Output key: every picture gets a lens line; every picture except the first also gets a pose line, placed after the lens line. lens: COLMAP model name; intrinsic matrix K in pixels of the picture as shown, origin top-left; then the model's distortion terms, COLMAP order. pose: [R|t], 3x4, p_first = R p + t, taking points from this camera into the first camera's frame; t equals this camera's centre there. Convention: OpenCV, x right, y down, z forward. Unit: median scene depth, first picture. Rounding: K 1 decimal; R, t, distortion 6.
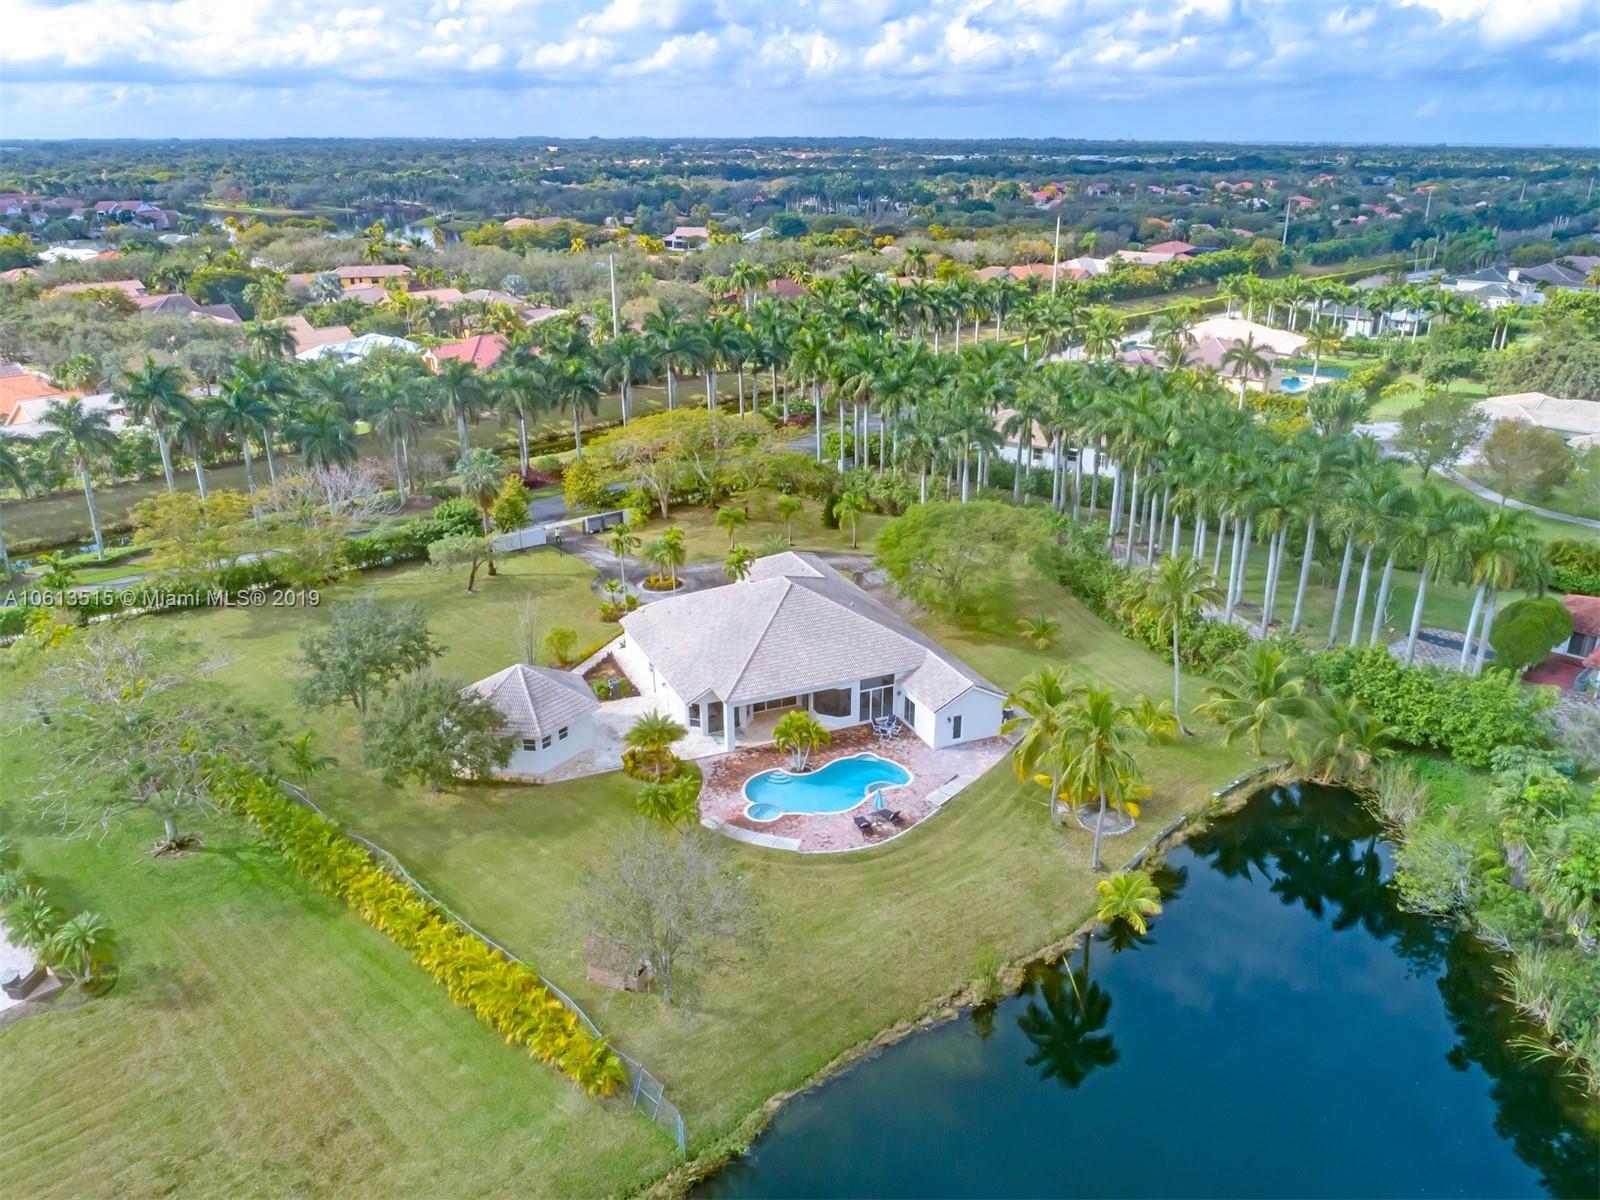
lens RADIAL K [[1213.2, 0, 800.0], [0, 1213.2, 600.0], [0, 0, 1]] dist [-0.001094, 0.005114]
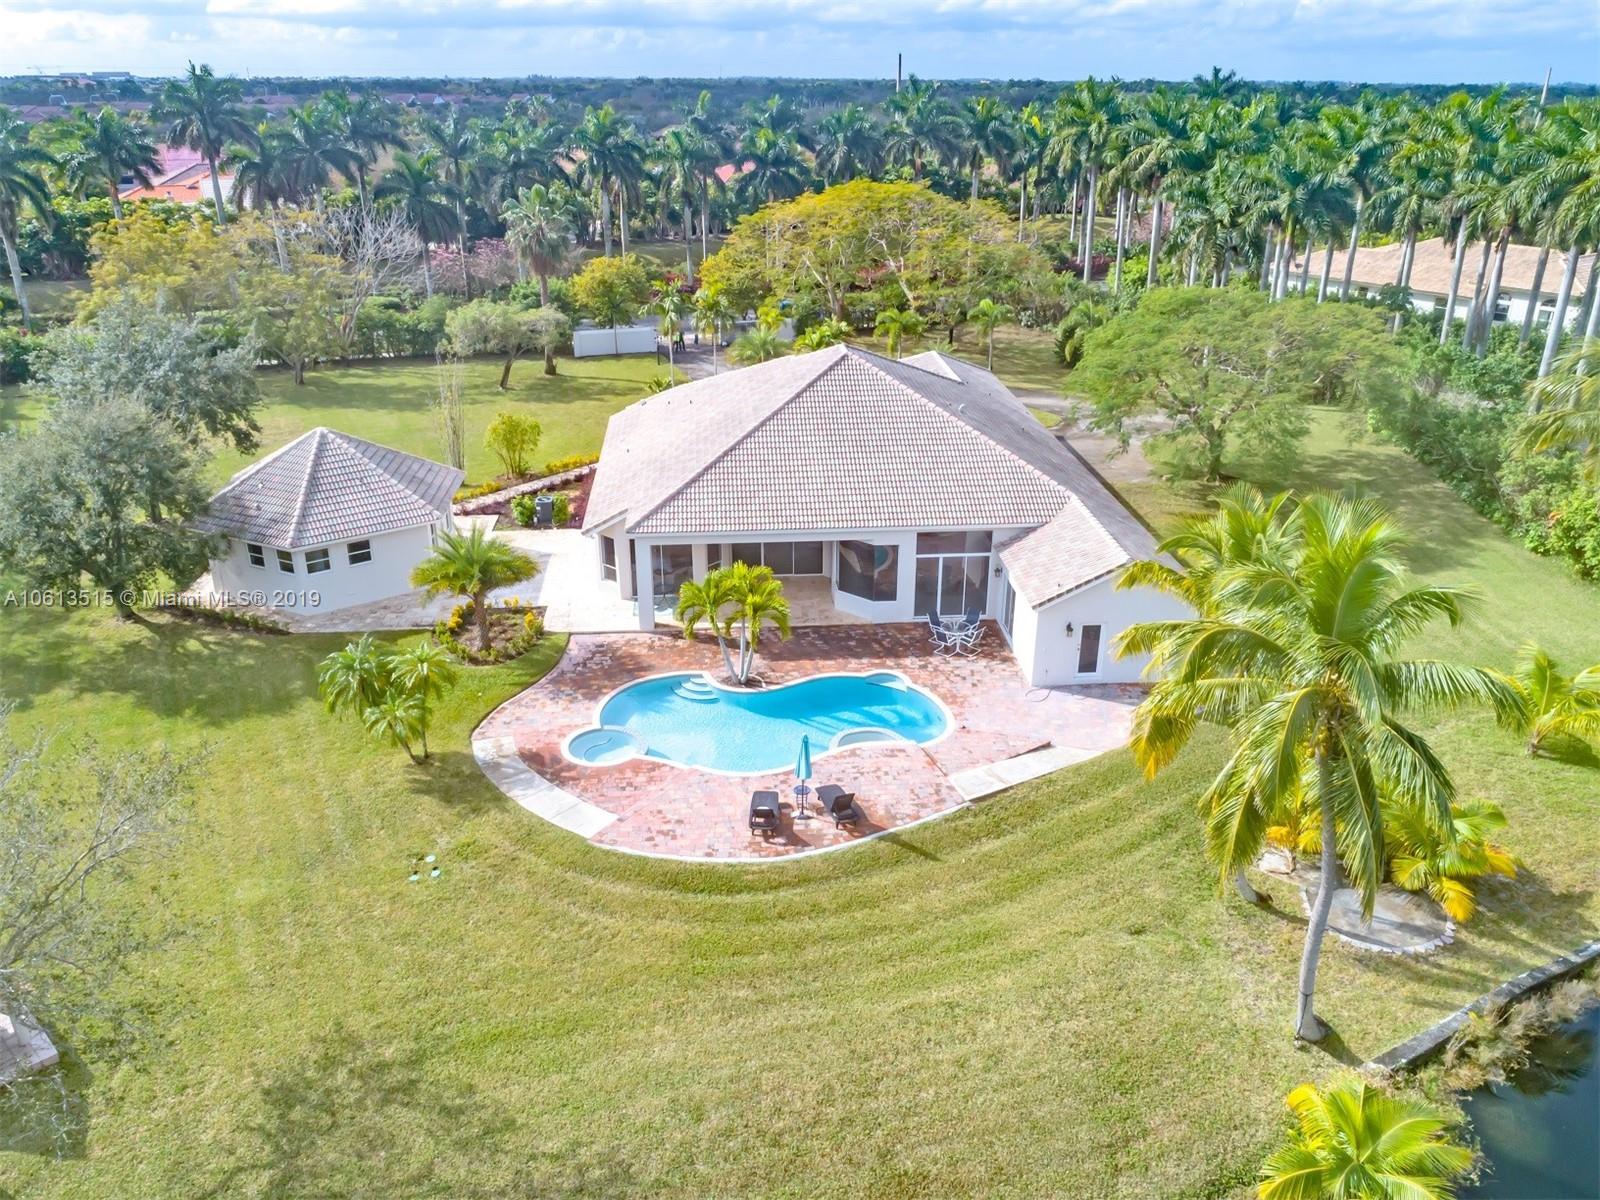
lens RADIAL K [[1213.2, 0, 800.0], [0, 1213.2, 600.0], [0, 0, 1]] dist [-0.001094, 0.005114]
pose [[0.944471, 0.133443, -0.300281, 0.163174], [-0.121469, 0.990882, 0.058288, 0.071600], [0.305321, -0.018577, 0.952068, 0.509971]]
